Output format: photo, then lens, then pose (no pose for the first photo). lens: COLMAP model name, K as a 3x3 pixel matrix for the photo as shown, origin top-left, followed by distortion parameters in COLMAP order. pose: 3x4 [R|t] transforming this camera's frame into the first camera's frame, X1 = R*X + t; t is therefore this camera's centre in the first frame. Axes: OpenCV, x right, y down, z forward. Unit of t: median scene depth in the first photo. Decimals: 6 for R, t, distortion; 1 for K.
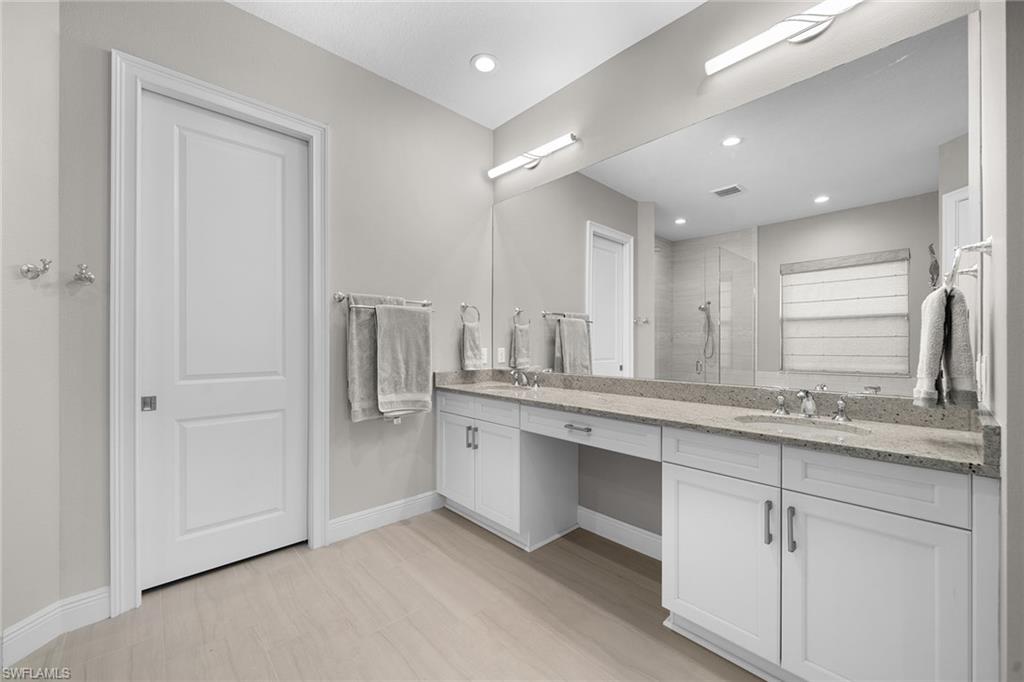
lens RADIAL K [[395.1, 0, 512.3], [0, 395.1, 343.2], [0, 0, 1]] dist [-0.000573, 0.000430]
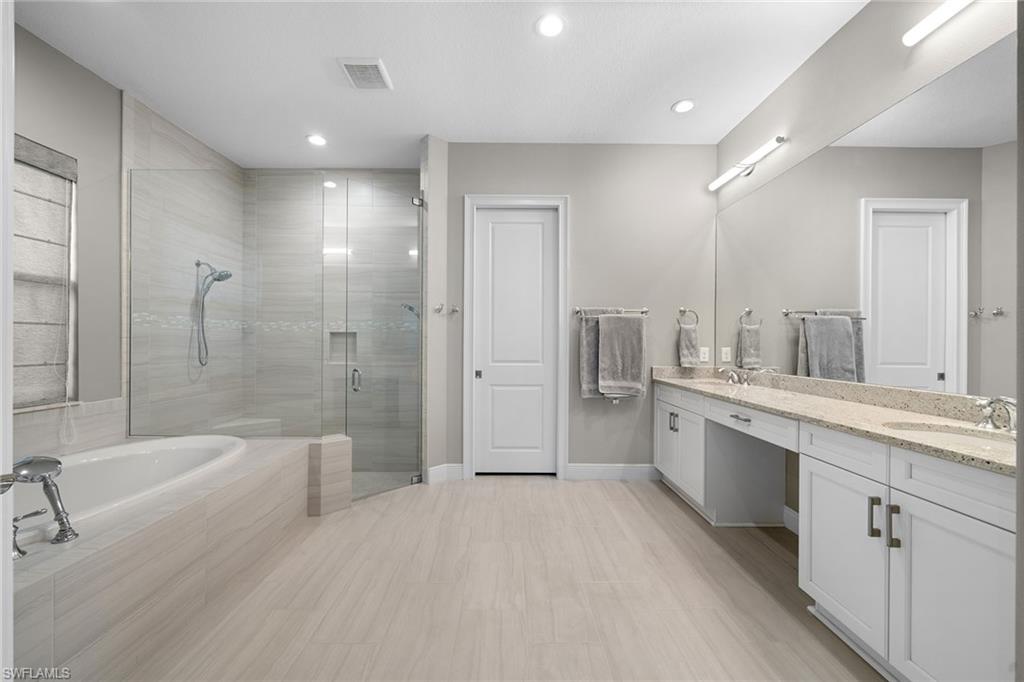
lens RADIAL K [[395.1, 0, 514.2], [0, 395.1, 339.7], [0, 0, 1]] dist [-0.000573, 0.000430]
pose [[0.748073, -0.001045, -0.663615, 0.353032], [-0.003254, 0.999981, -0.005242, -0.002416], [0.663608, 0.006081, 0.748056, -0.229324]]
